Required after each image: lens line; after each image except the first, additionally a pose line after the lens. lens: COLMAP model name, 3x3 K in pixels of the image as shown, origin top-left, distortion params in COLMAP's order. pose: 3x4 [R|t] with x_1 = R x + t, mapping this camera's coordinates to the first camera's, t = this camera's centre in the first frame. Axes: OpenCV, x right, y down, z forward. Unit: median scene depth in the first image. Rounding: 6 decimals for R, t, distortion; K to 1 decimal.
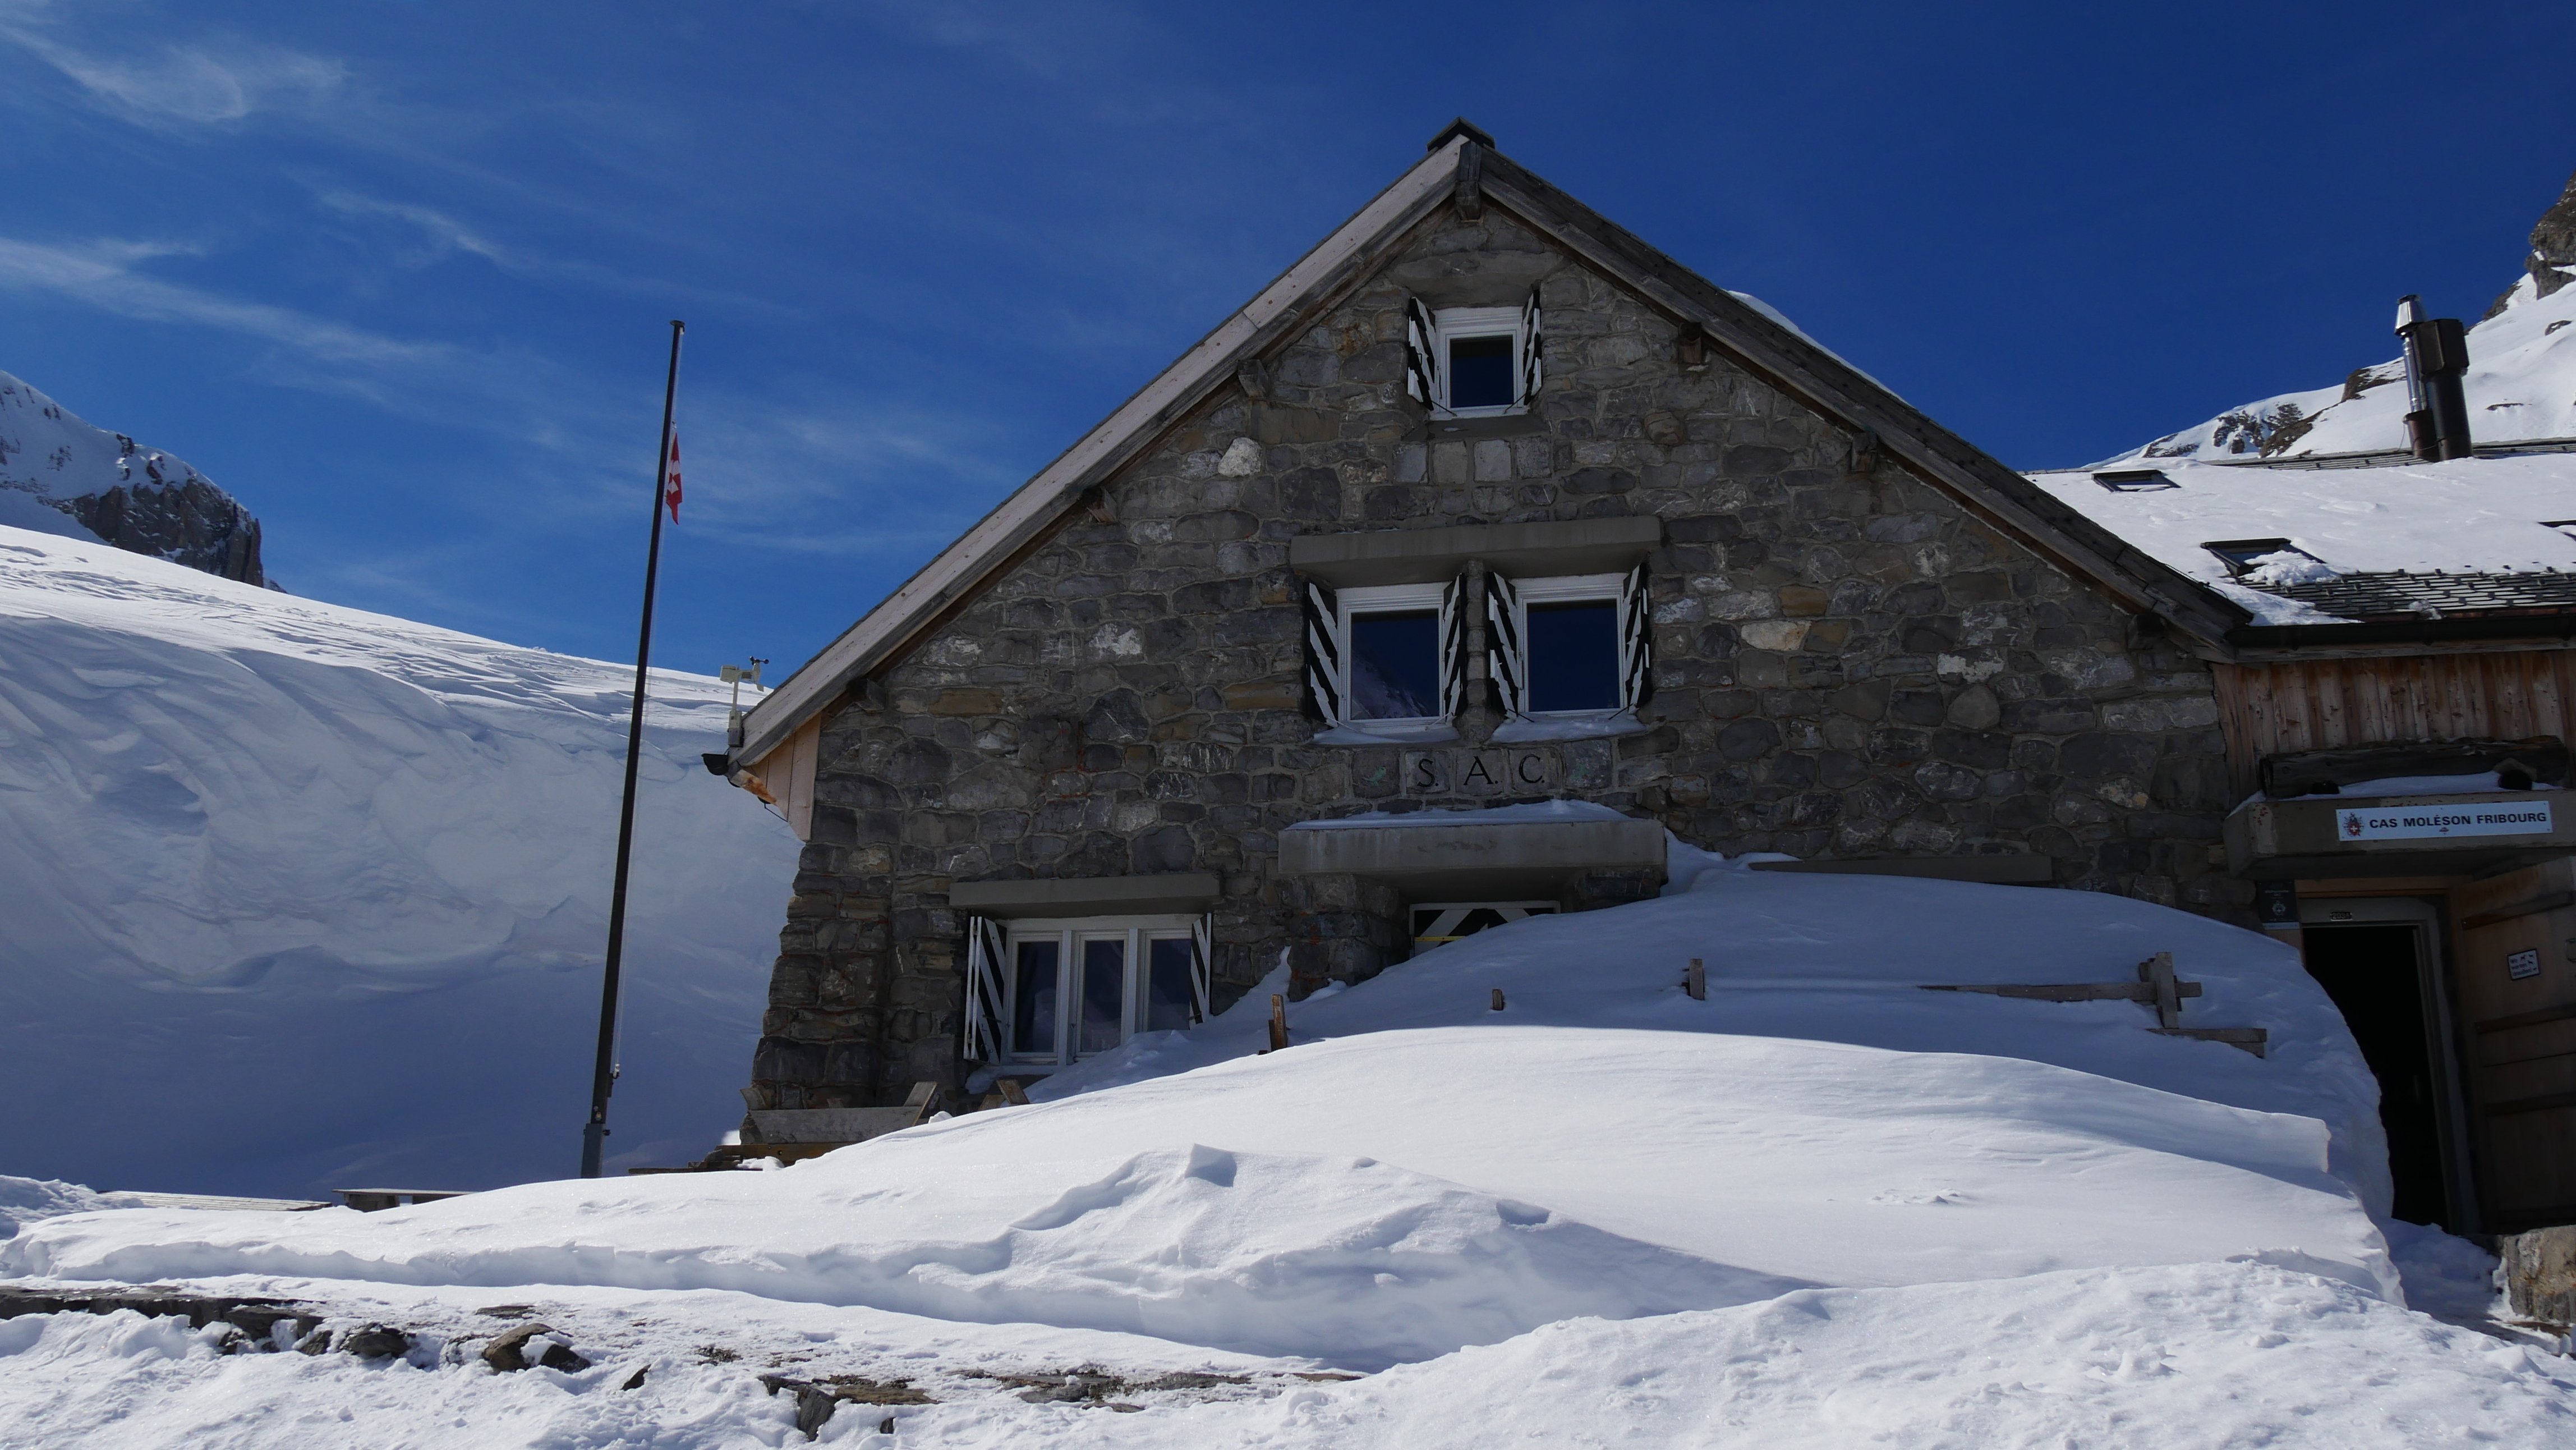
lens RADIAL K [[2137.5, 0, 1288.0], [0, 2137.5, 725.0], [0, 0, 1]] dist [-0.073790, 0.065534]
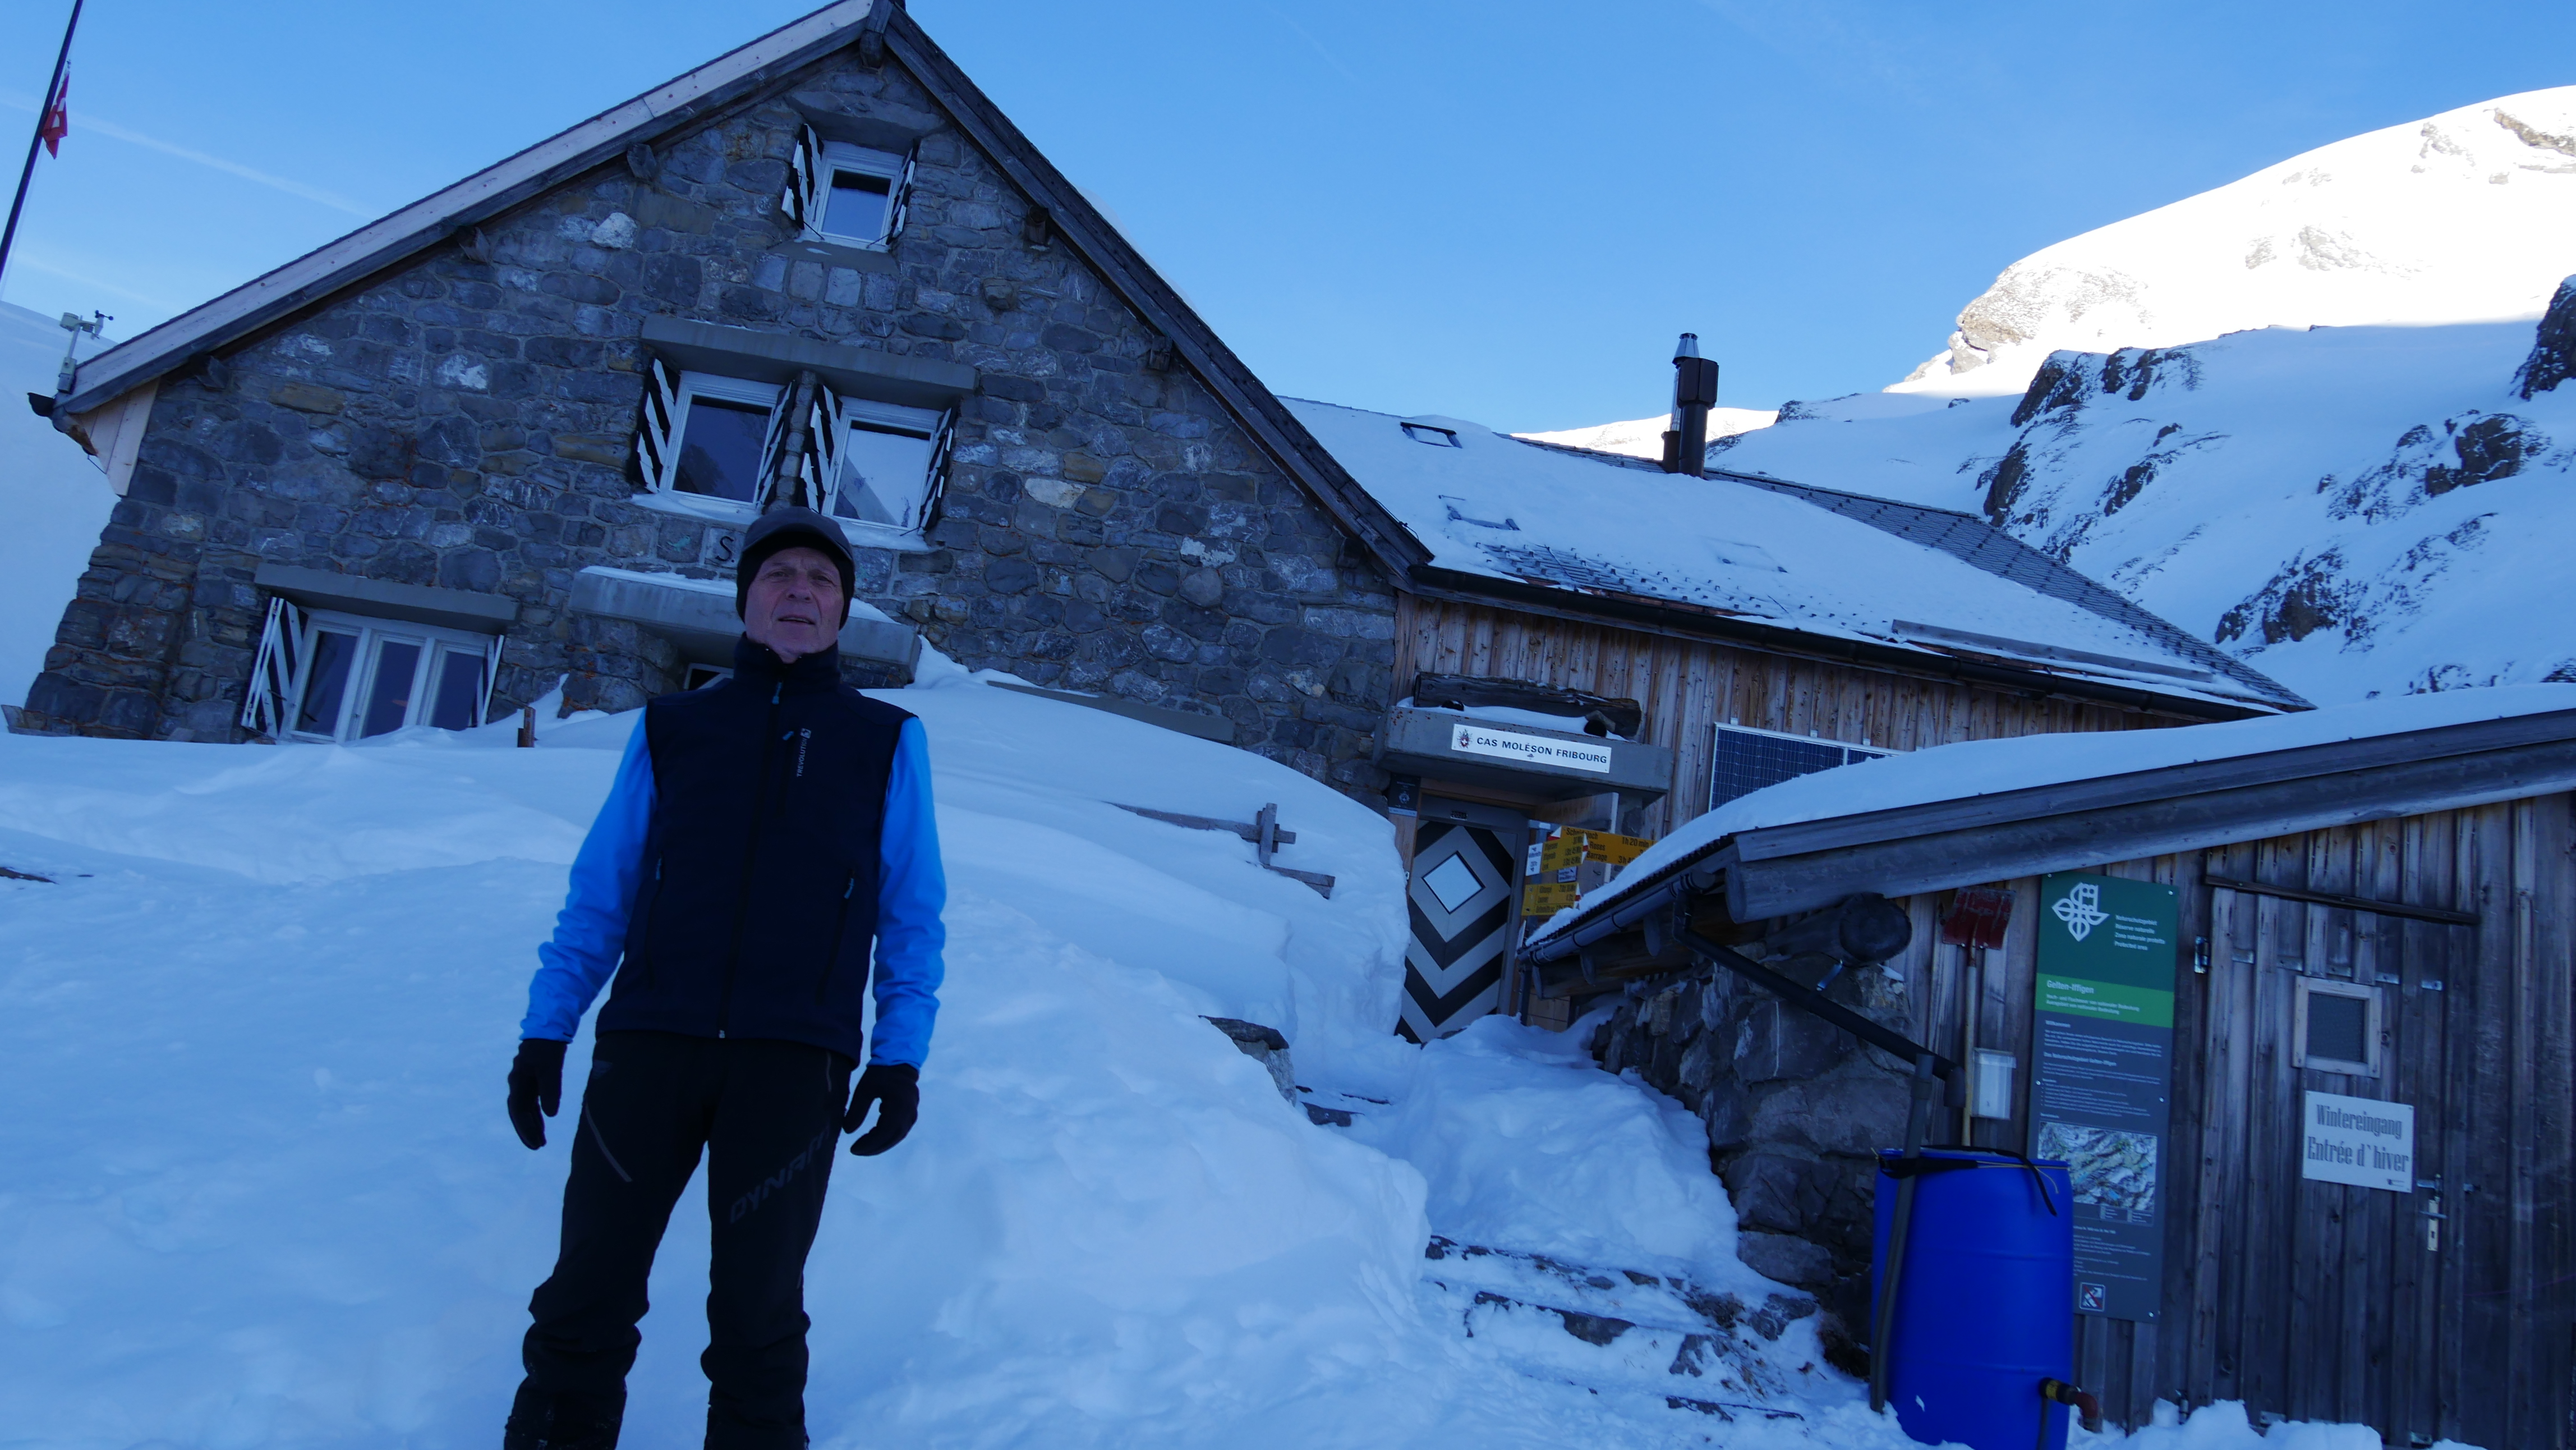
lens RADIAL K [[2137.5, 0, 1288.0], [0, 2137.5, 725.0], [0, 0, 1]] dist [-0.073790, 0.065534]
pose [[0.946254, 0.181830, 0.267471, 0.061412], [-0.200374, 0.978753, 0.043515, 0.005088], [-0.253875, -0.094771, 0.962583, -0.149097]]
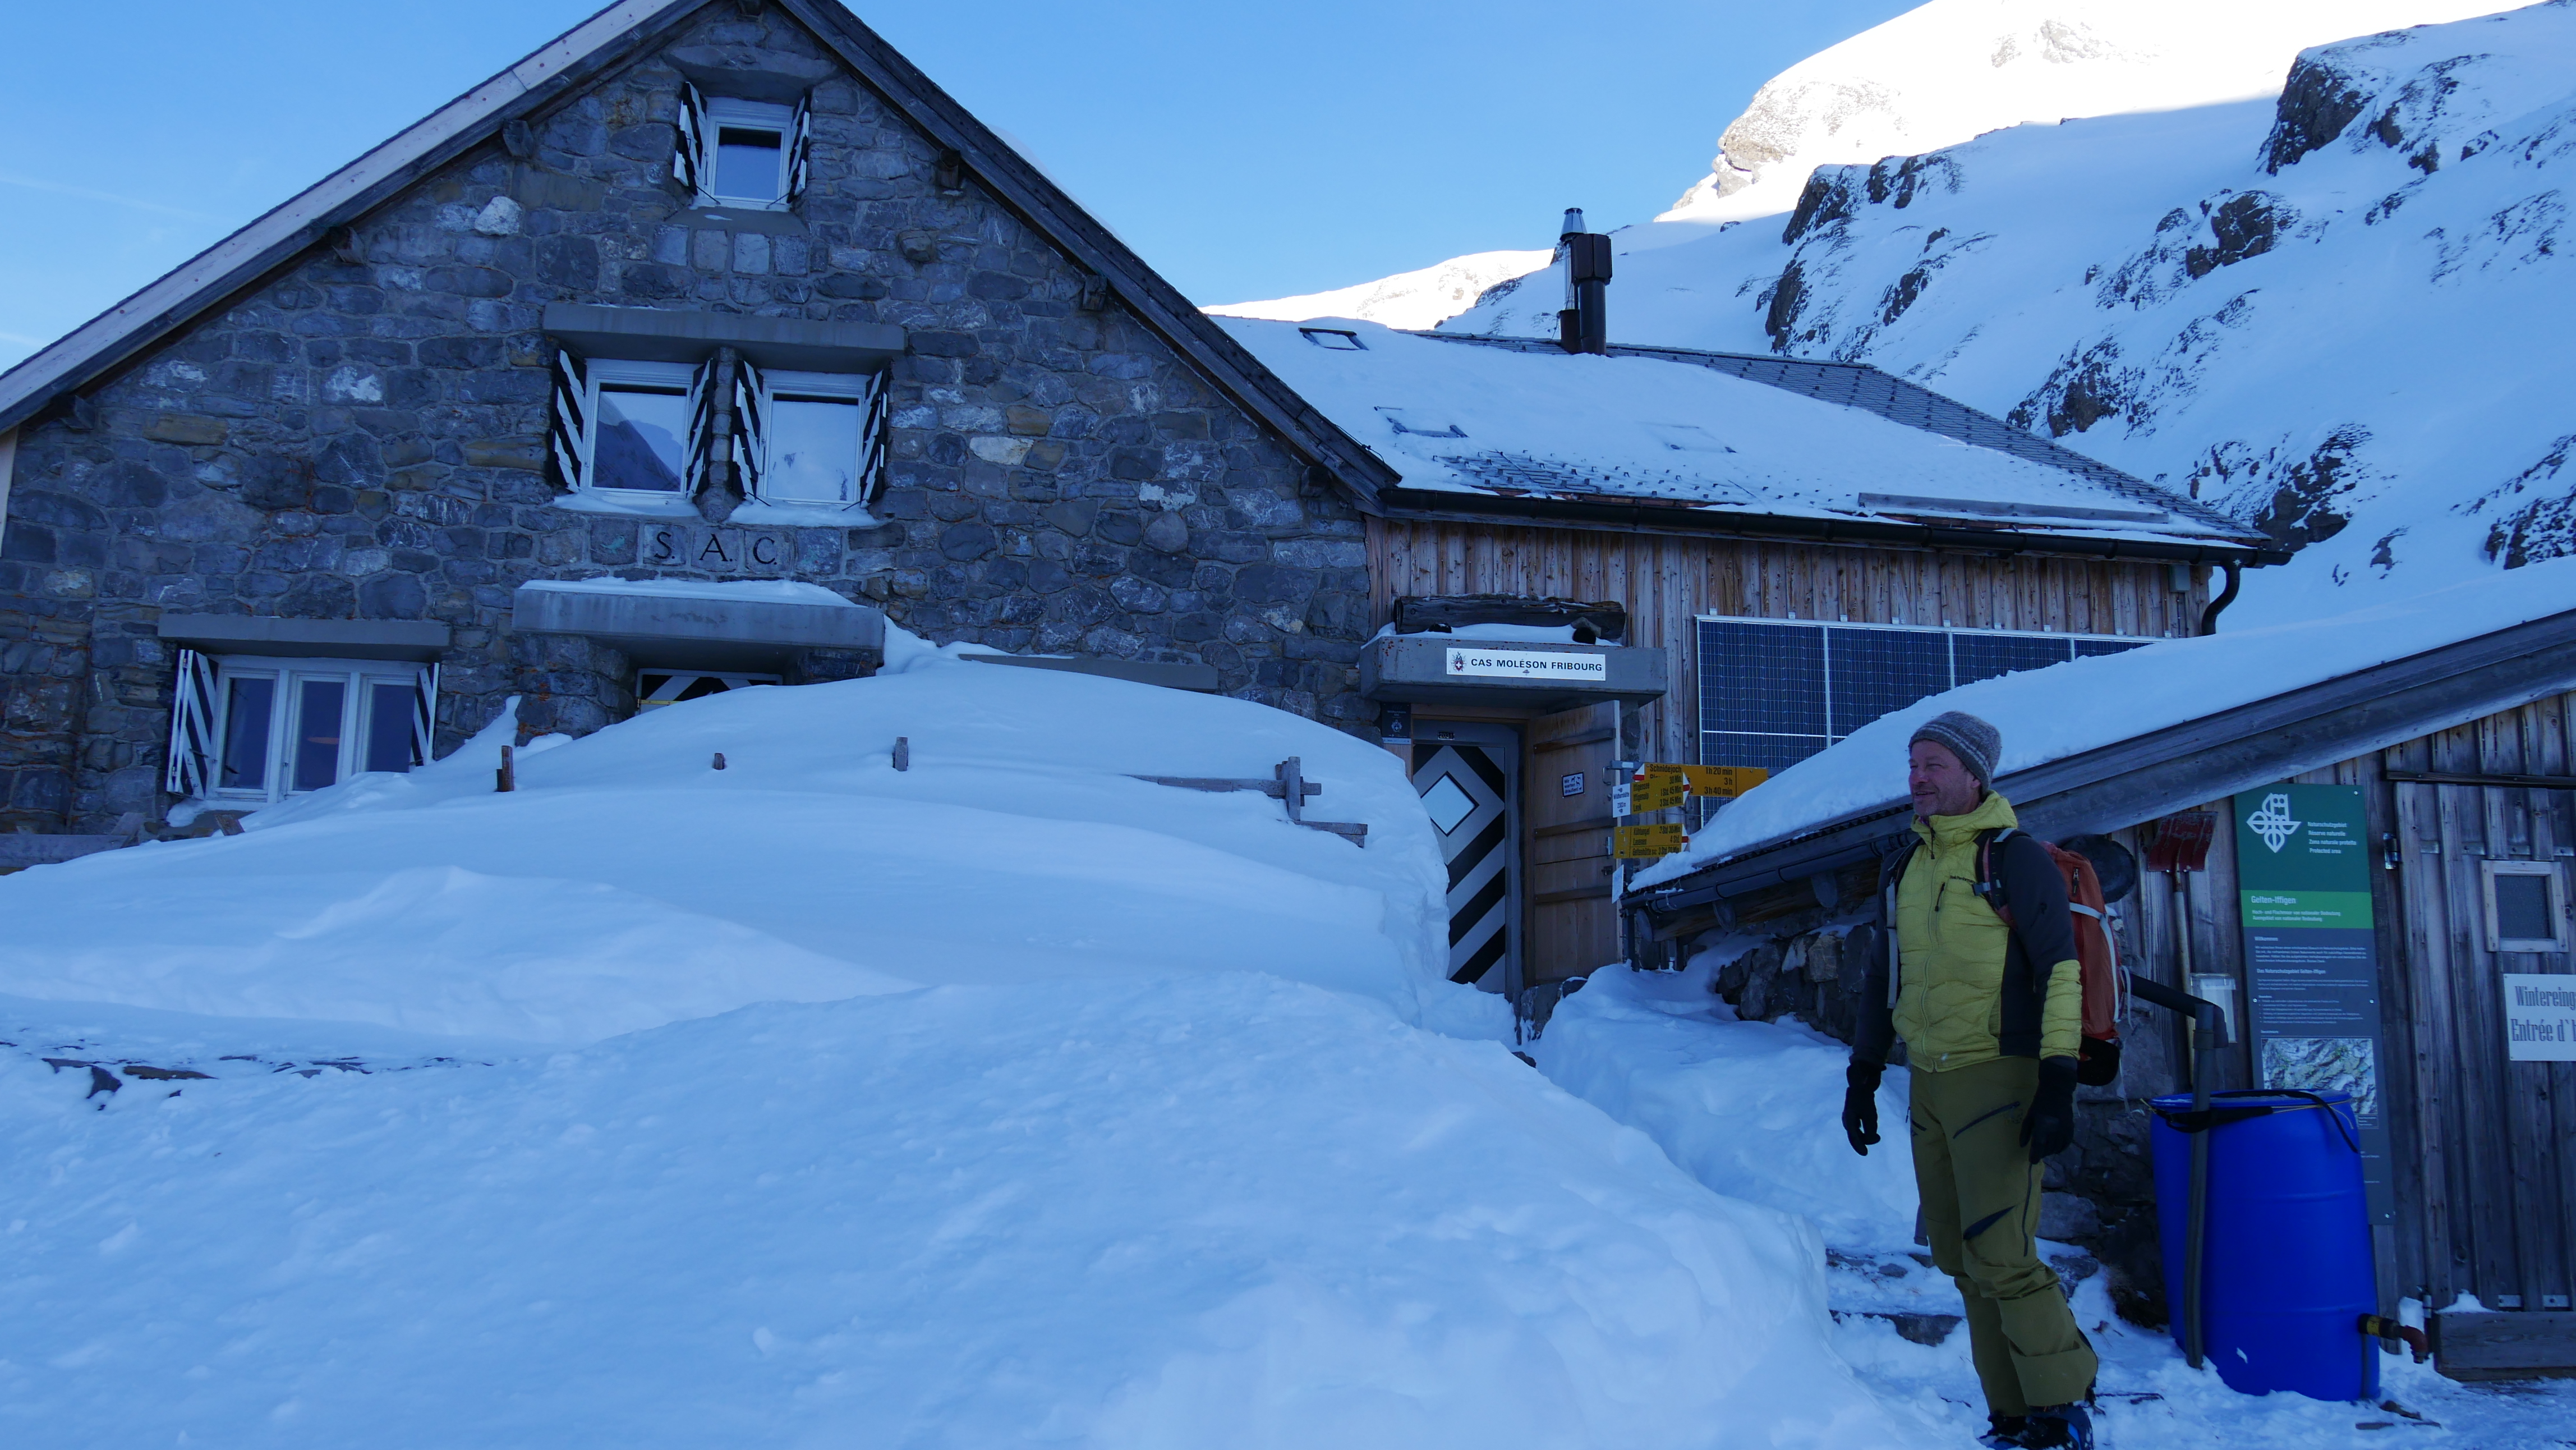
lens RADIAL K [[2144.6, 0, 1288.0], [0, 2144.6, 725.0], [0, 0, 1]] dist [-0.067600, 0.050914]
pose [[0.932023, 0.062350, 0.356995, -0.017960], [-0.099395, 0.991293, 0.086365, -0.011008], [-0.348502, -0.115978, 0.930105, -0.094387]]
